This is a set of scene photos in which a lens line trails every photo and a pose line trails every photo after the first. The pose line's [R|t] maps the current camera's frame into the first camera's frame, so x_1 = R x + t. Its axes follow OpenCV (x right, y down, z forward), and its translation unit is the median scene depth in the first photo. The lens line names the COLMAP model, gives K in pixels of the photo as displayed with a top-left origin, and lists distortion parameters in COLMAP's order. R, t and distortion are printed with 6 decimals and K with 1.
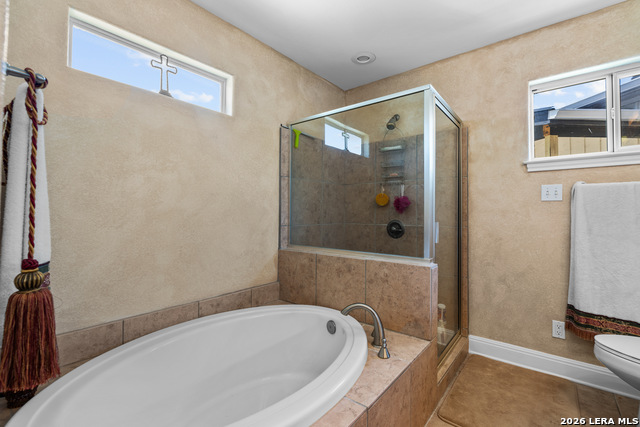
lens RADIAL K [[288.6, 0, 320.6], [0, 288.6, 213.2], [0, 0, 1]] dist [-0.011656, 0.004631]
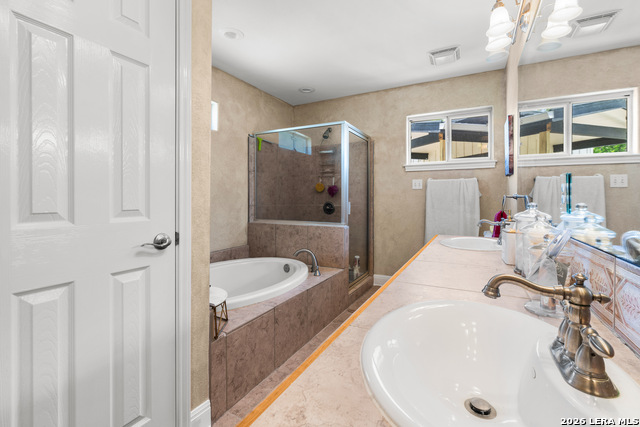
lens RADIAL K [[288.6, 0, 321.7], [0, 288.6, 201.0], [0, 0, 1]] dist [-0.011656, 0.004631]
pose [[0.981934, -0.005533, 0.189144, -0.057367], [0.003004, 0.999902, 0.013655, 0.001232], [-0.189201, -0.012841, 0.981854, -0.481888]]
